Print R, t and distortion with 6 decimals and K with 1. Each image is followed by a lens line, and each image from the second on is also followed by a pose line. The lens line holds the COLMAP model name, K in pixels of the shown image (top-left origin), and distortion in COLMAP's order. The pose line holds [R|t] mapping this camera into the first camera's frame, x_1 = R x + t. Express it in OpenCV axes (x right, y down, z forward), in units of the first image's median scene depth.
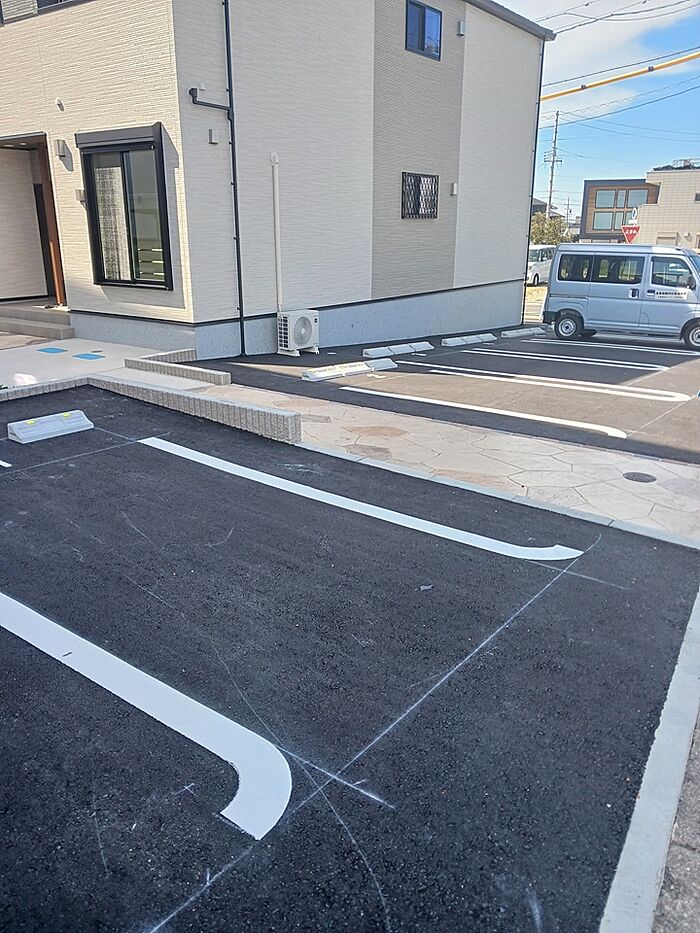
lens RADIAL K [[734.6, 0, 354.8], [0, 734.6, 491.4], [0, 0, 1]] dist [0.000194, 0.003091]
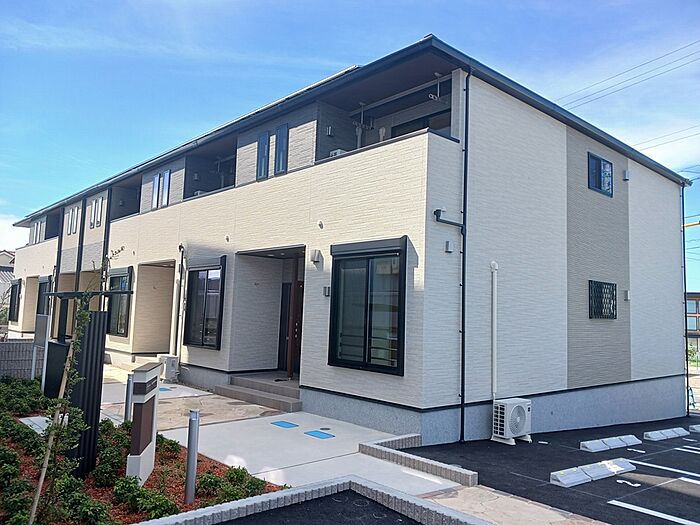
lens RADIAL K [[551.2, 0, 350.9], [0, 551.2, 261.8], [0, 0, 1]] dist [0.000194, 0.003091]
pose [[0.978195, 0.011310, -0.207381, -0.149660], [-0.099865, 0.901123, -0.421905, -0.074115], [0.182104, 0.433415, 0.882604, 0.199096]]
